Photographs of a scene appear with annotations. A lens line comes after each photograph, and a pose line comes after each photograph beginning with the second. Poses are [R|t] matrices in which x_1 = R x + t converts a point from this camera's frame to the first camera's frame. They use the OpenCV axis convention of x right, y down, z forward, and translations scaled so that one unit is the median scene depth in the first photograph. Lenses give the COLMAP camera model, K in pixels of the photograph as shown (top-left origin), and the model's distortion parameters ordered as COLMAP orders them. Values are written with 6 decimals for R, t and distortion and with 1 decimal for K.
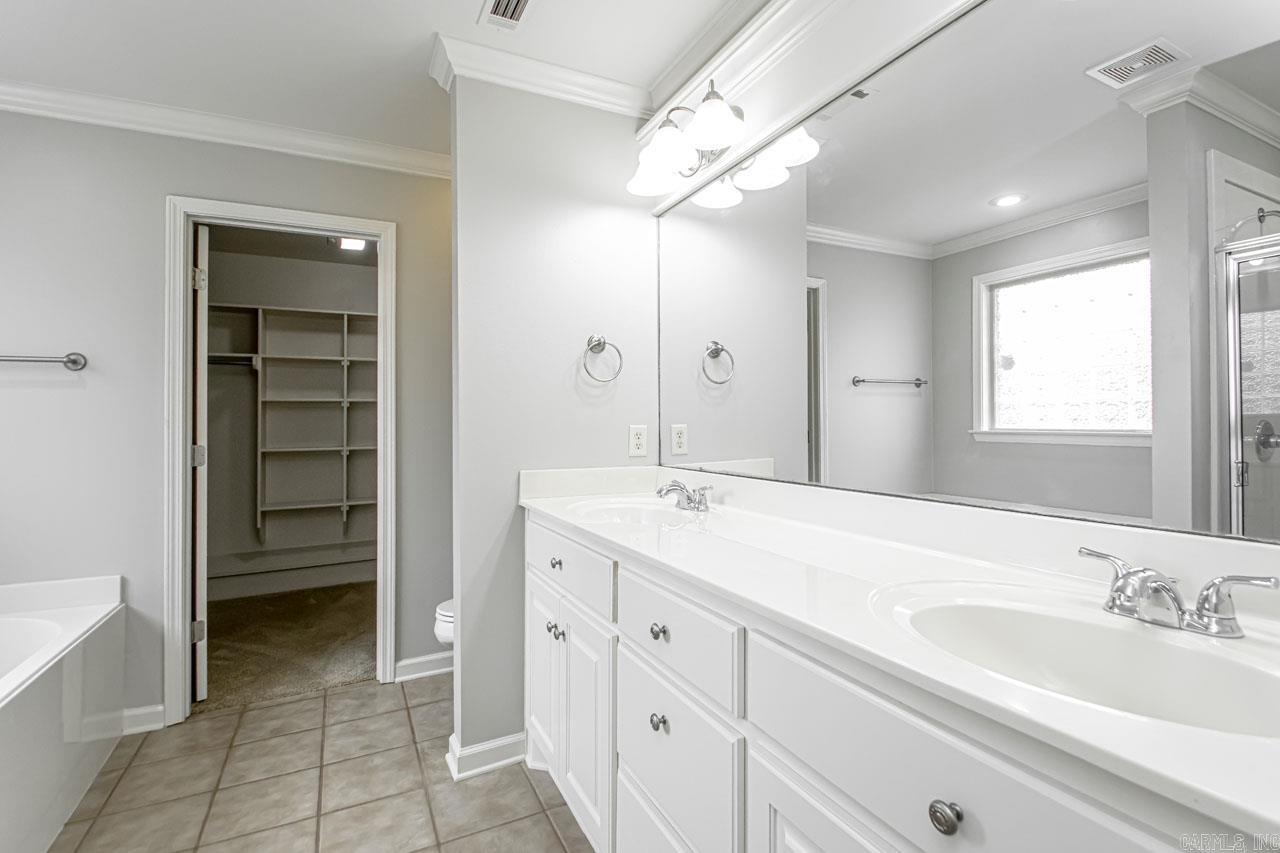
lens RADIAL K [[592.7, 0, 645.3], [0, 592.7, 429.0], [0, 0, 1]] dist [0.016853, -0.000295]
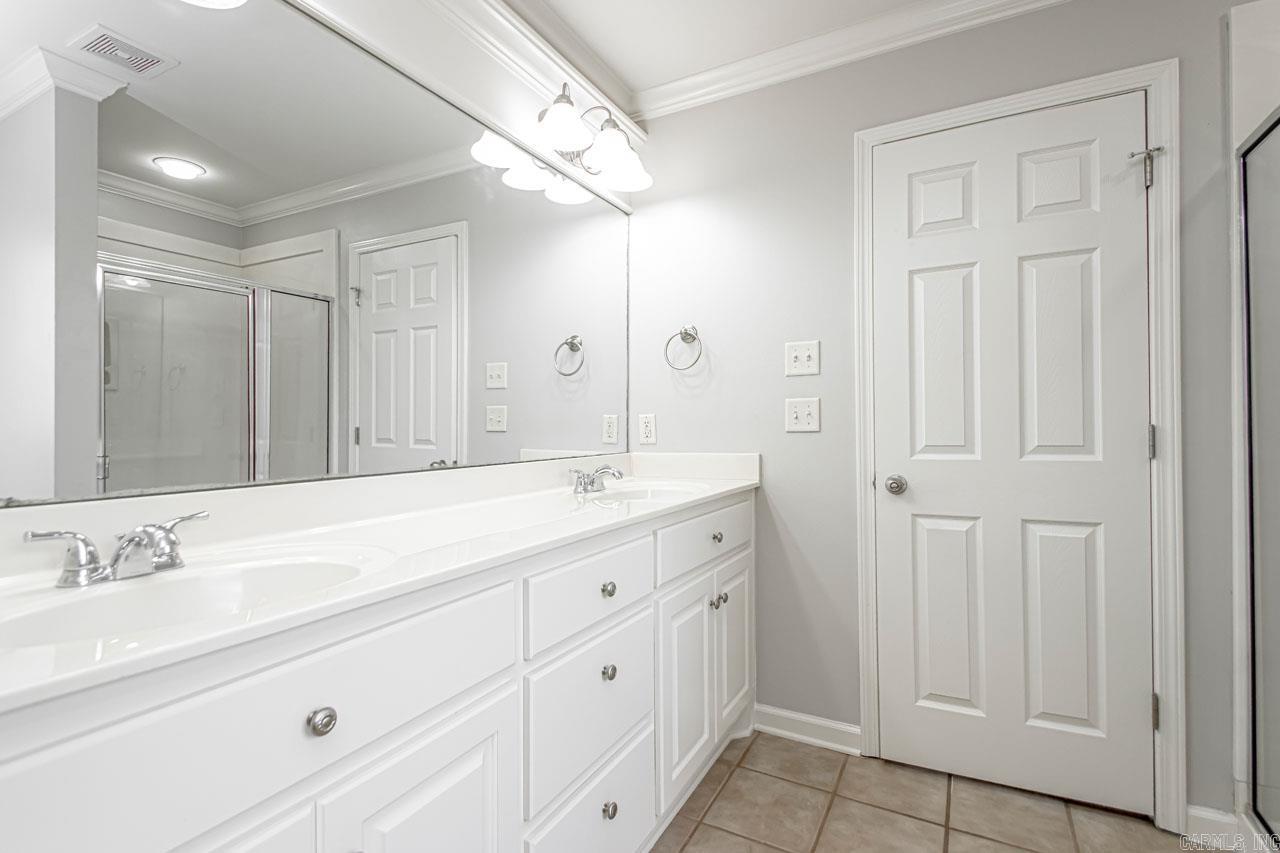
lens RADIAL K [[596.6, 0, 649.2], [0, 596.6, 425.7], [0, 0, 1]] dist [0.019549, -0.019054]
pose [[0.577838, -0.002034, -0.816149, 0.907589], [0.005991, 0.999981, 0.001749, 0.010511], [0.816130, -0.005900, 0.577838, 0.434041]]
